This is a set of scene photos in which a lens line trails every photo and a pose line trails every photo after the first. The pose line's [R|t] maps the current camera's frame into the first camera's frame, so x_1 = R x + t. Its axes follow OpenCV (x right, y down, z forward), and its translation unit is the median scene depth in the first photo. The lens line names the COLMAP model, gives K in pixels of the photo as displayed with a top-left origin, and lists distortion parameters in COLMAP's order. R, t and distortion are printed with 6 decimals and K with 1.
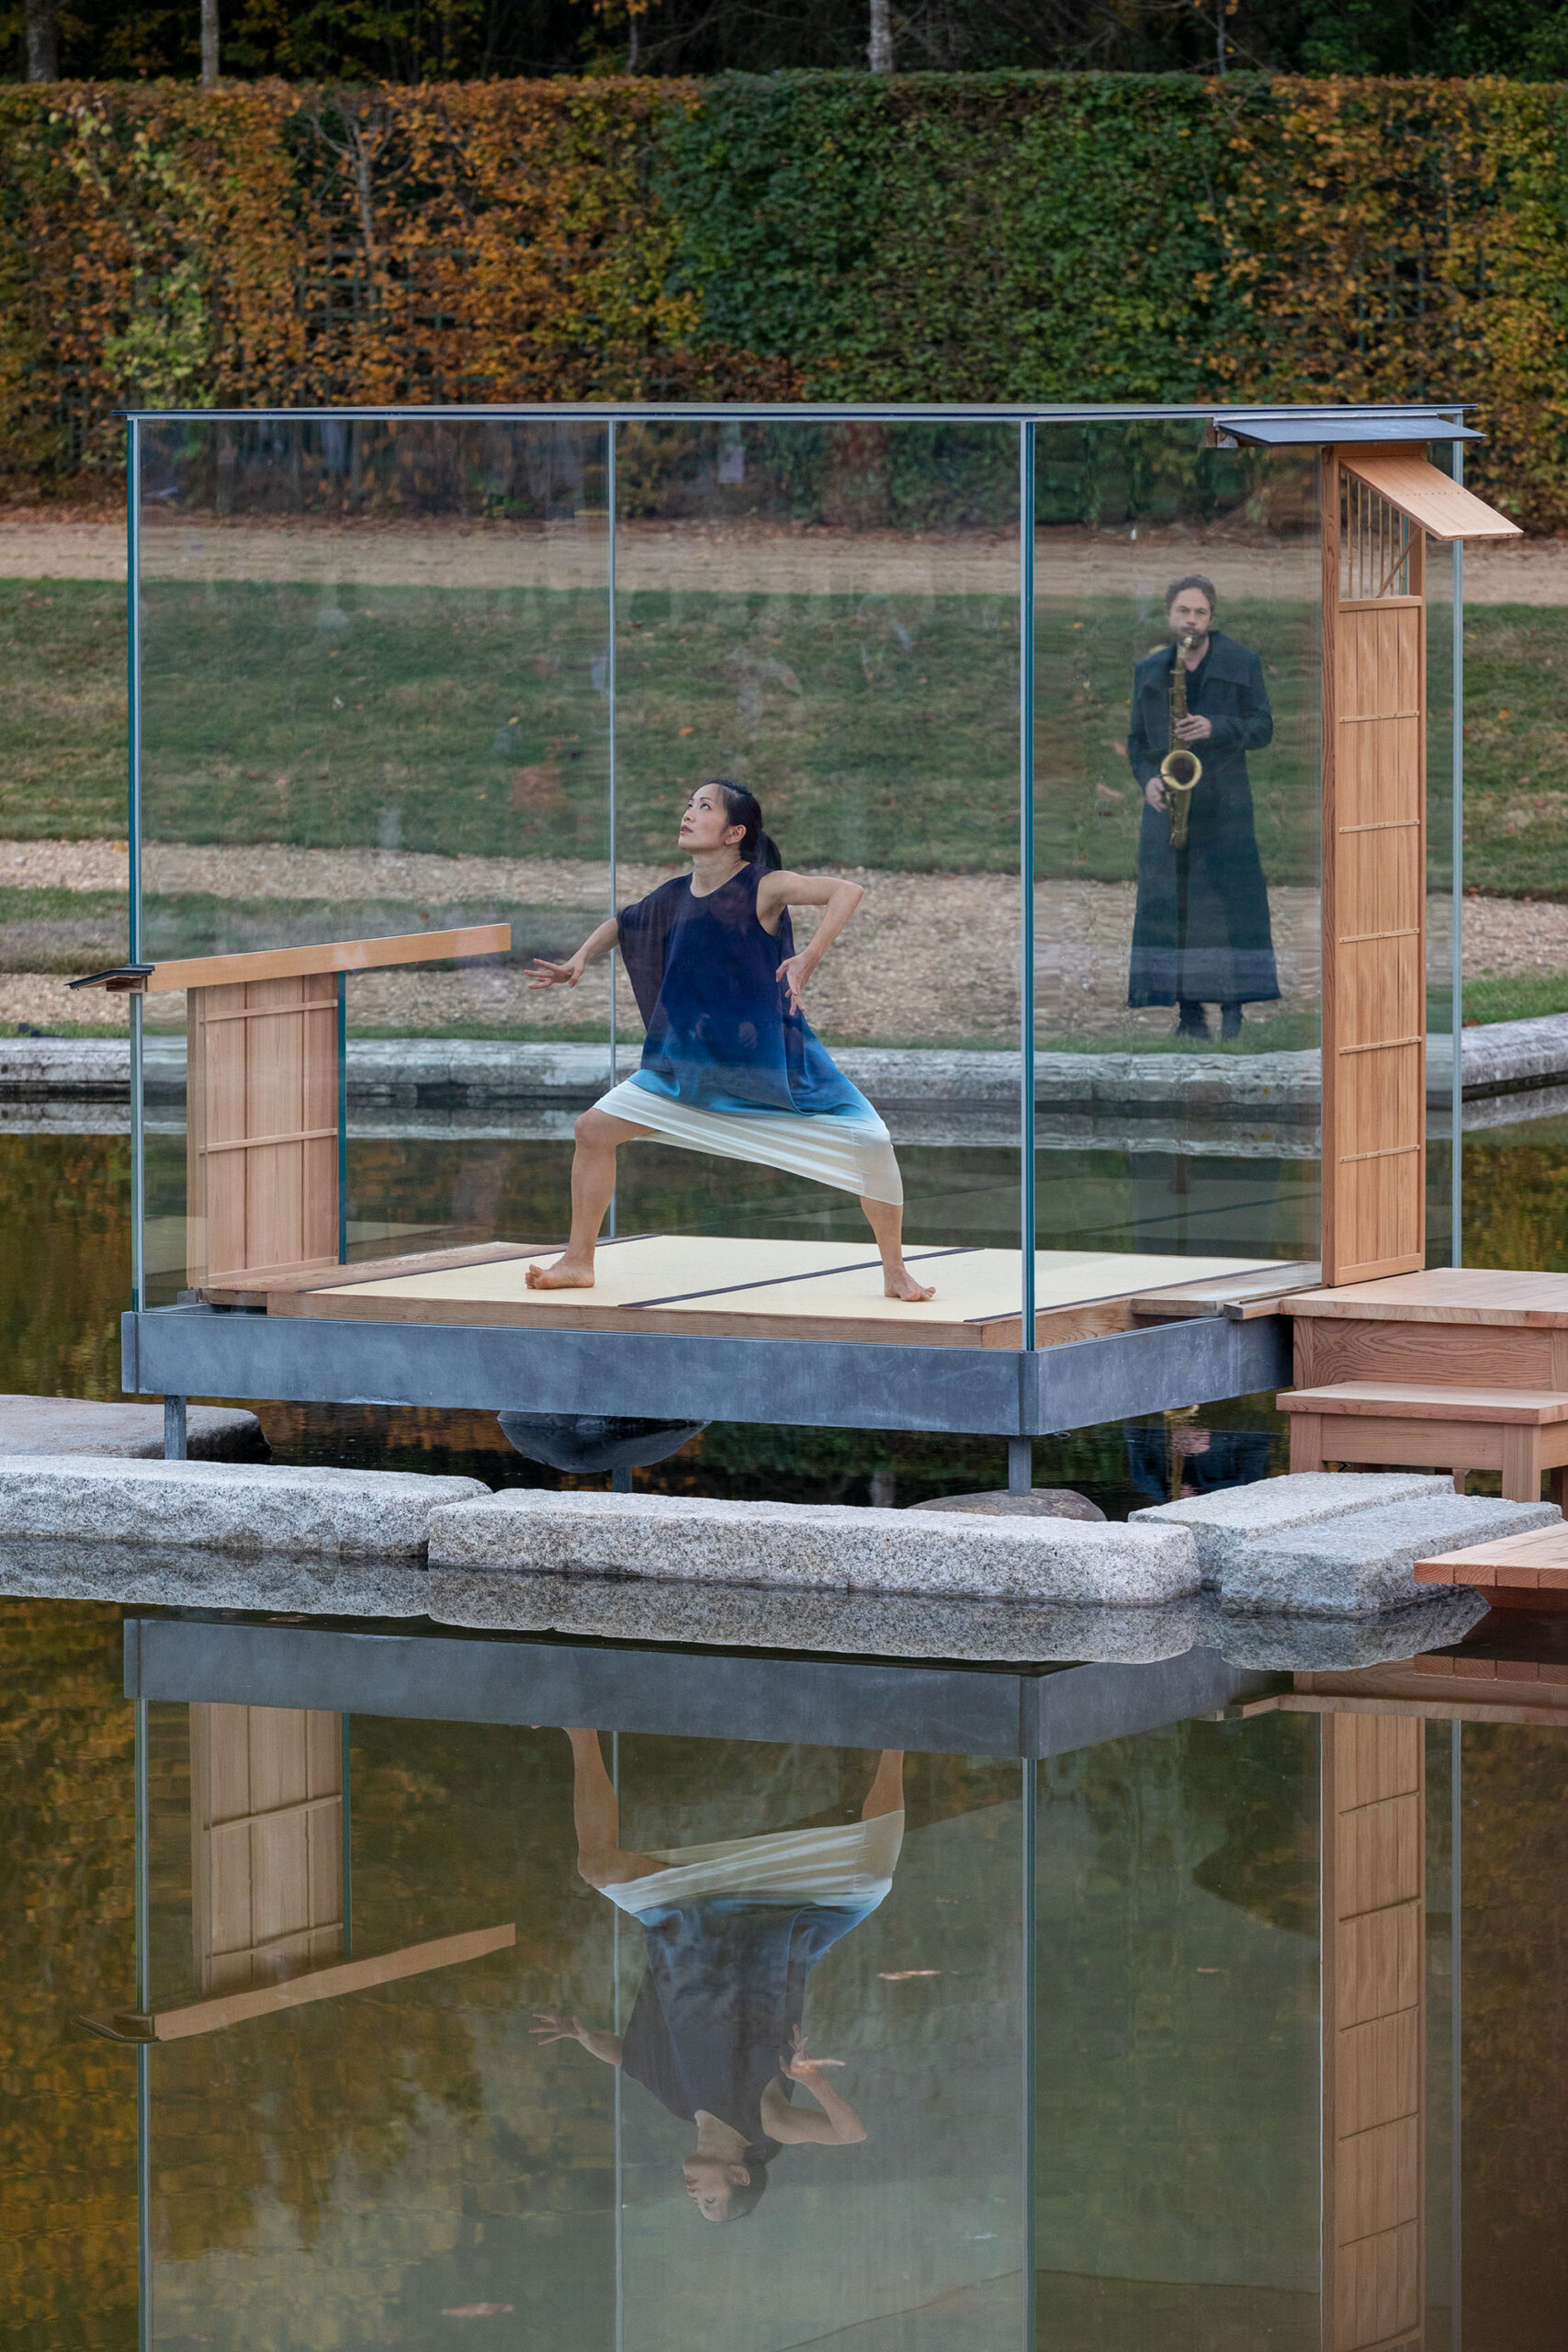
lens RADIAL K [[10892.5, 0, 784.0], [0, 10892.5, 1176.0], [0, 0, 1]] dist [-0.176971, 0.426277]
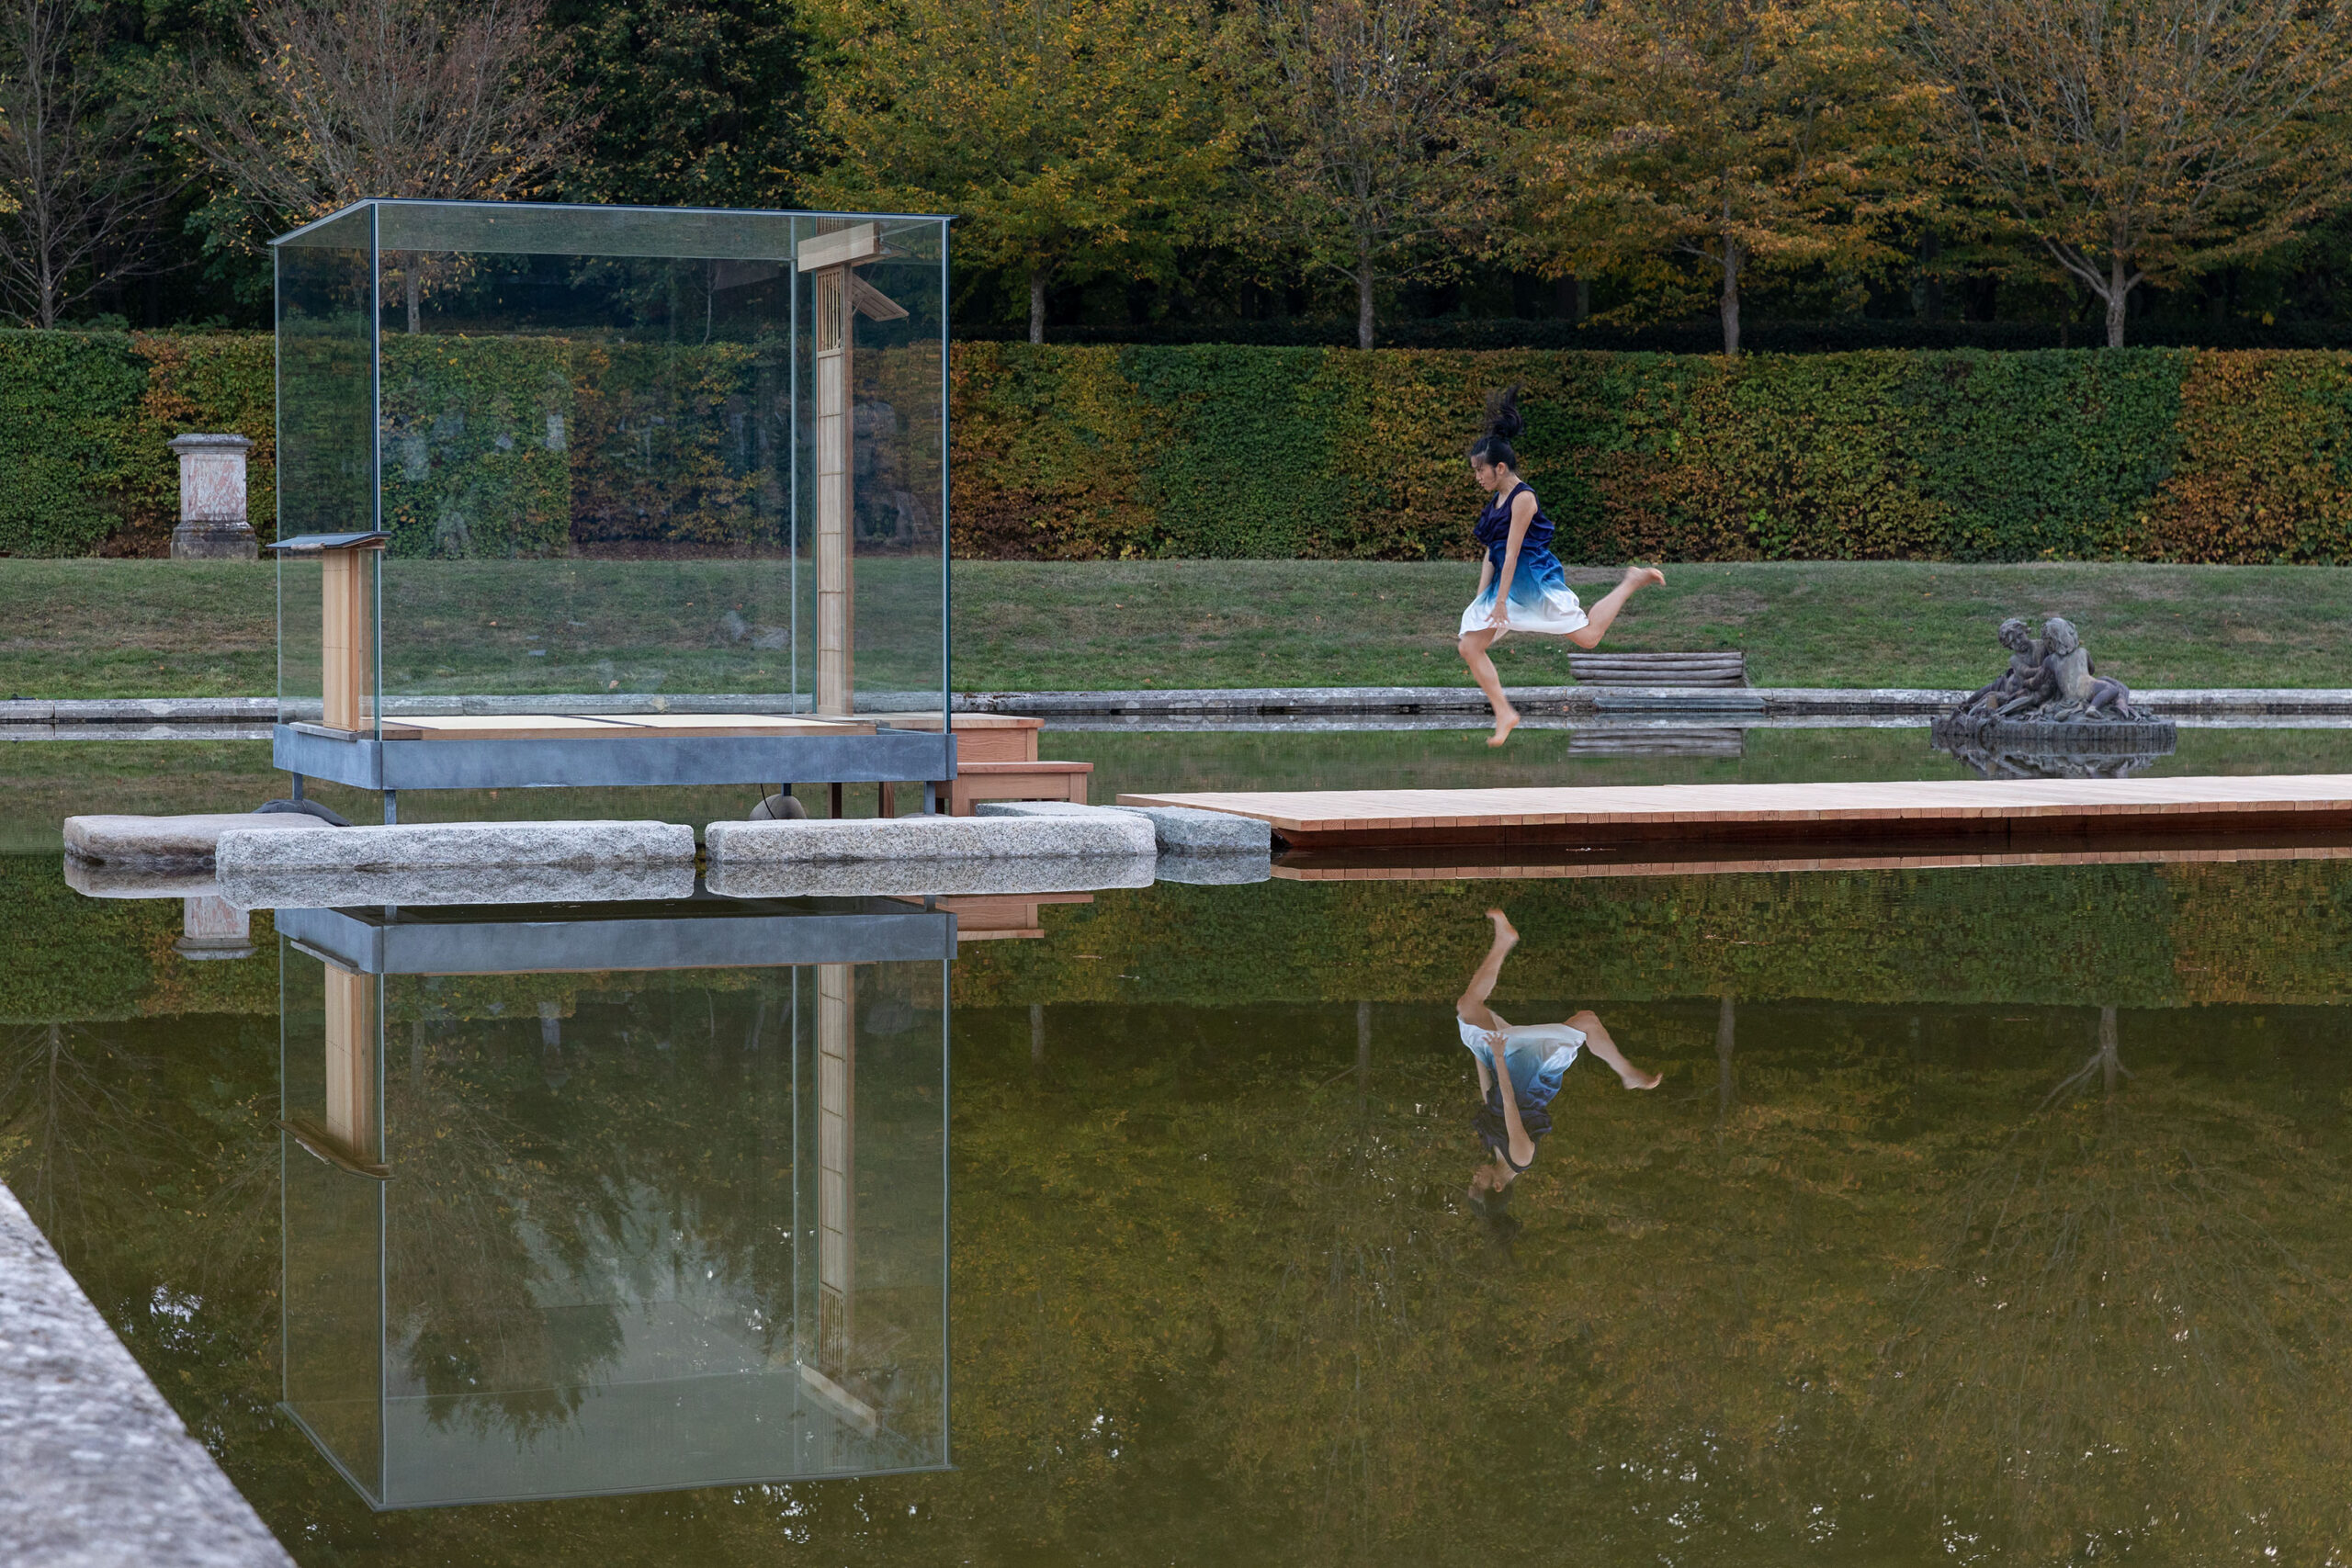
lens RADIAL K [[4514.7, 0, 1176.0], [0, 4514.7, 784.0], [0, 0, 1]] dist [0.026017, -0.168409]
pose [[0.680098, -0.029212, 0.732539, -0.482430], [0.055418, 0.998395, -0.011637, 0.033740], [-0.731023, 0.048510, 0.680626, 0.436942]]
